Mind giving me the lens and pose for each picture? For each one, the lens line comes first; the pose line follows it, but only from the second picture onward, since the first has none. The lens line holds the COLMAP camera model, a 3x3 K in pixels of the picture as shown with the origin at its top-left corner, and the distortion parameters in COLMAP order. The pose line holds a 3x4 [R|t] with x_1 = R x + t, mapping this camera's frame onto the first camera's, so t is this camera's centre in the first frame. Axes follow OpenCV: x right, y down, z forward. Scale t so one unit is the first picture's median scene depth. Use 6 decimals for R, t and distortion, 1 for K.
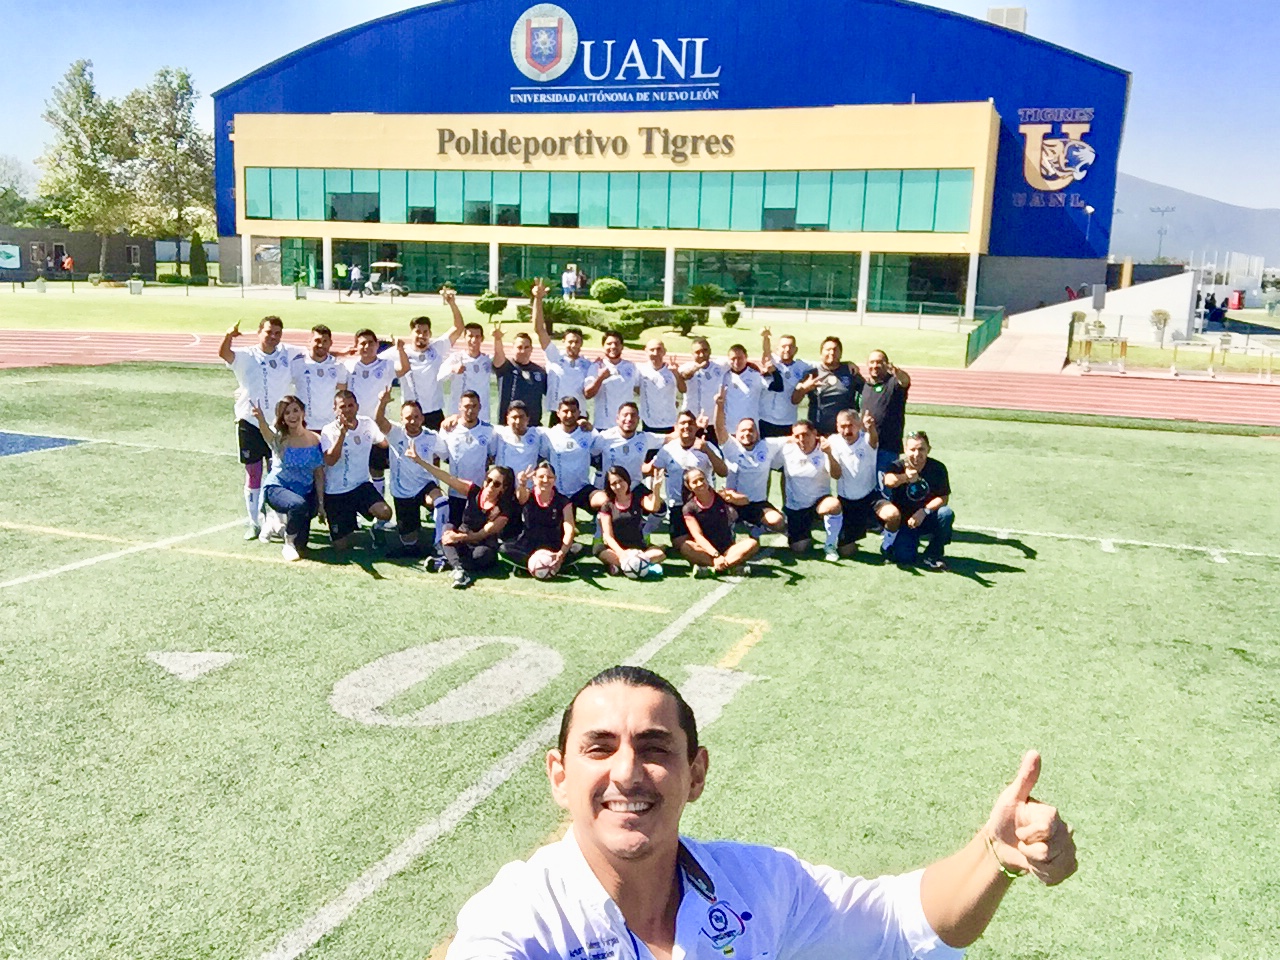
lens RADIAL K [[1198.6, 0, 640.0], [0, 1198.6, 480.0], [0, 0, 1]] dist [0.094026, -0.249802]
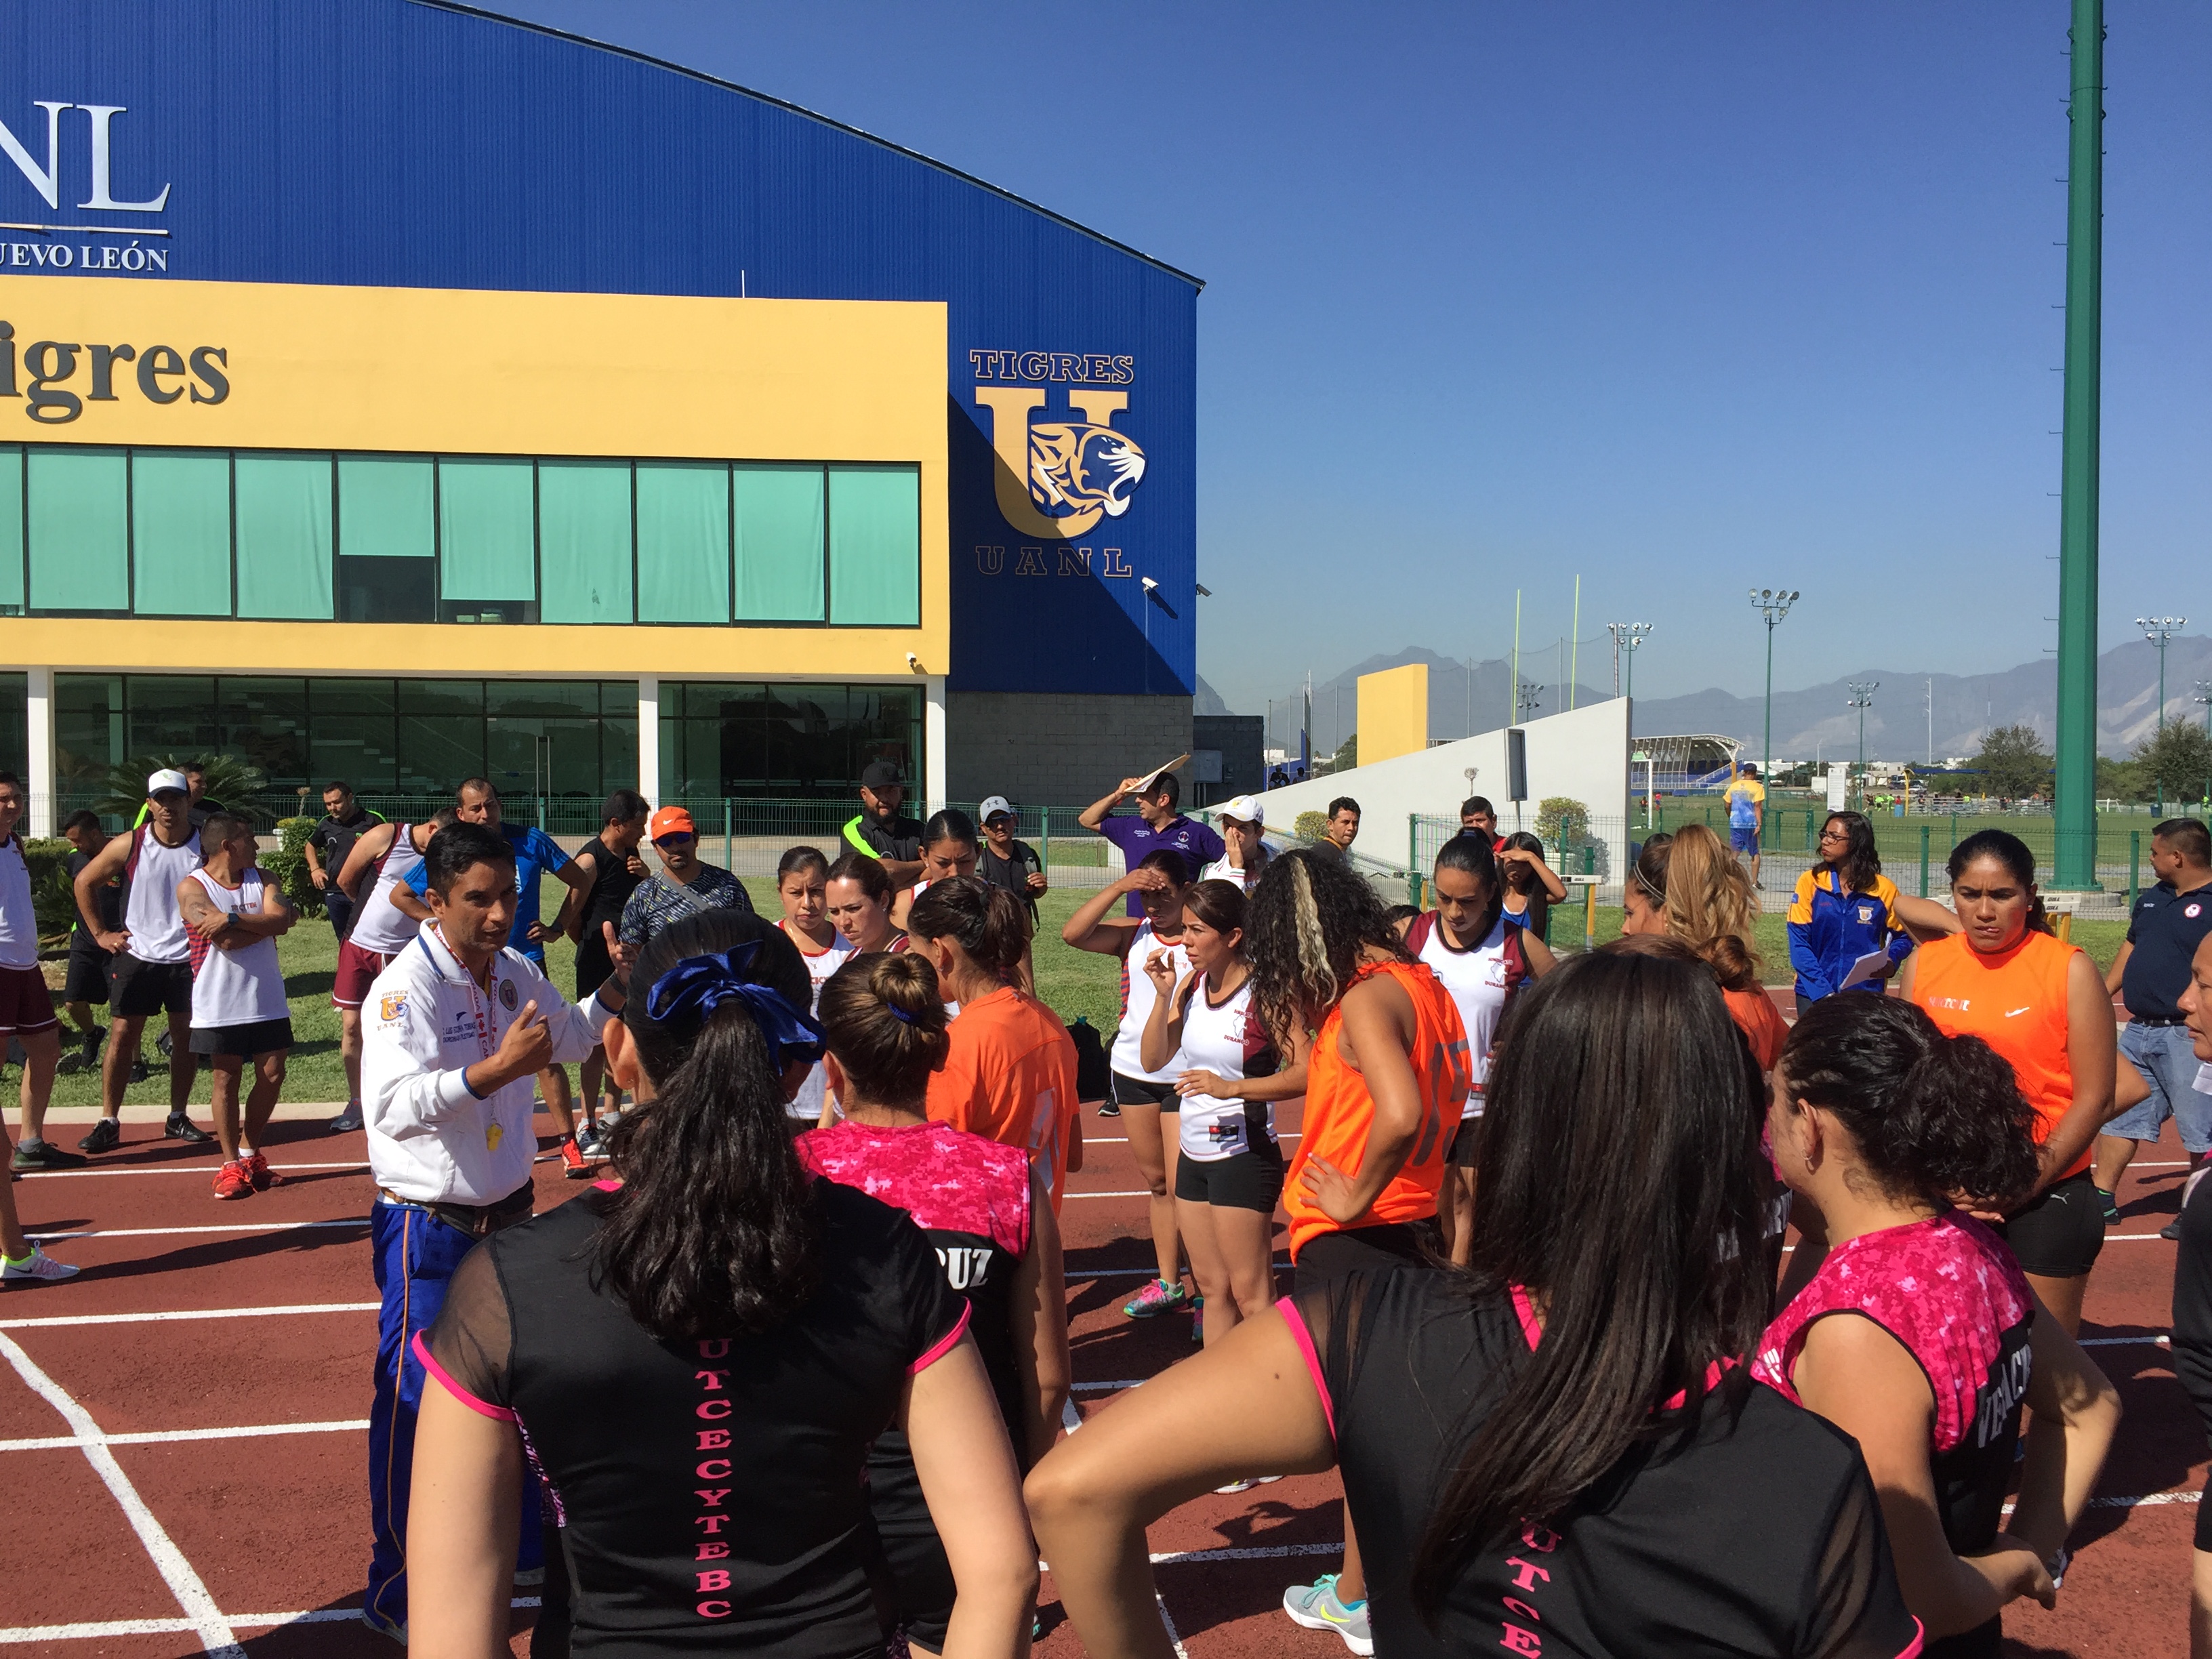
lens RADIAL K [[1891.3, 0, 1115.0], [0, 1891.3, 837.3], [0, 0, 1]] dist [0.084836, -0.129938]
pose [[0.862792, -0.043236, 0.503707, 0.014081], [0.109889, 0.988554, -0.103374, -0.063244], [-0.493472, 0.144542, 0.857668, 0.428939]]
